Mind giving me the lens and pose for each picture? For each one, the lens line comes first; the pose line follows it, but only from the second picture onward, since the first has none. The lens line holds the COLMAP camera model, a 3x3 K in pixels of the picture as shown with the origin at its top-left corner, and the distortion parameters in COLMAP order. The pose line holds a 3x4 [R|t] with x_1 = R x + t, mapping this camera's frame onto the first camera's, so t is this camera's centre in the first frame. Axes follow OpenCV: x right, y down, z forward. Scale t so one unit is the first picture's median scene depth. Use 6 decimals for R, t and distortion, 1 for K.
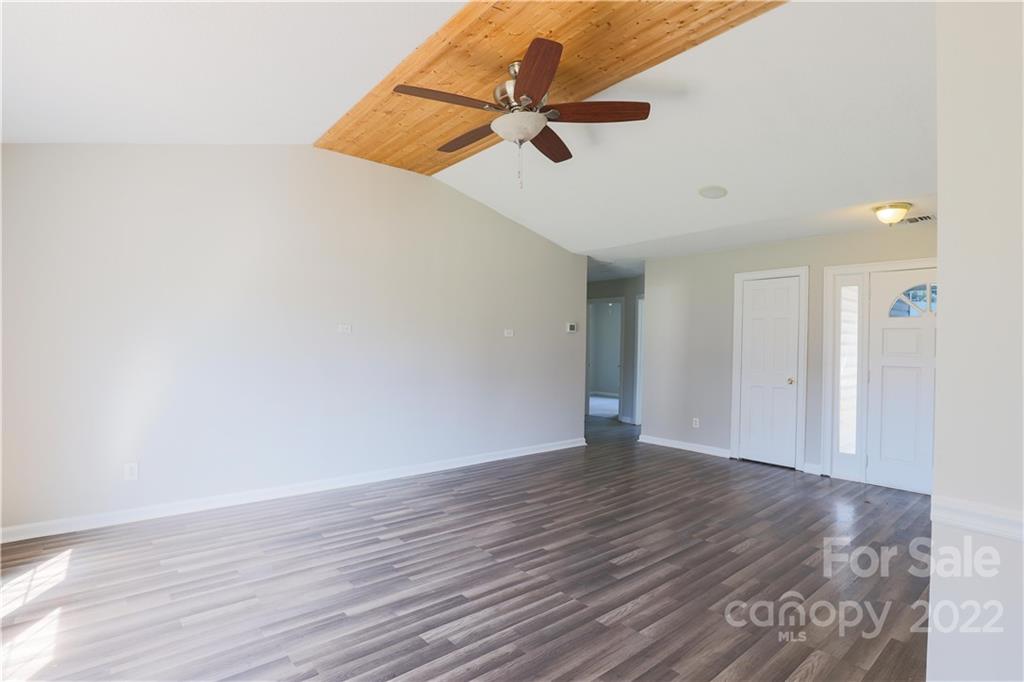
lens RADIAL K [[504.2, 0, 510.2], [0, 504.2, 340.8], [0, 0, 1]] dist [-0.014812, 0.000525]
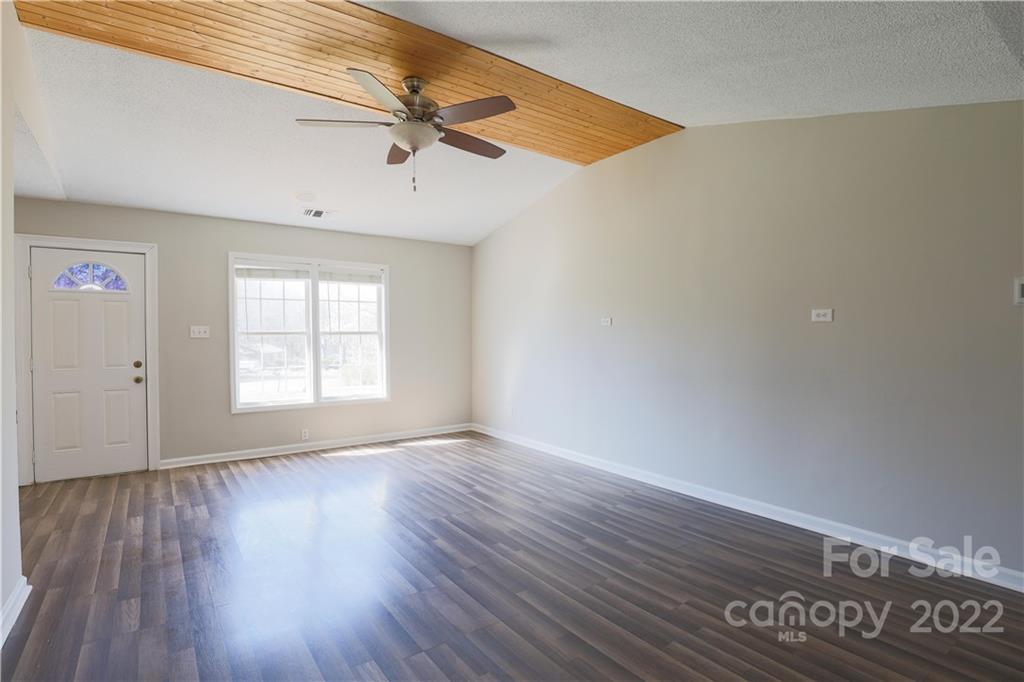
lens RADIAL K [[504.2, 0, 511.0], [0, 504.2, 343.6], [0, 0, 1]] dist [-0.014812, 0.000525]
pose [[-0.071988, 0.003490, -0.997399, 0.852480], [0.003423, 0.999989, 0.003252, 0.020034], [0.997400, -0.003180, -0.071999, 0.996264]]
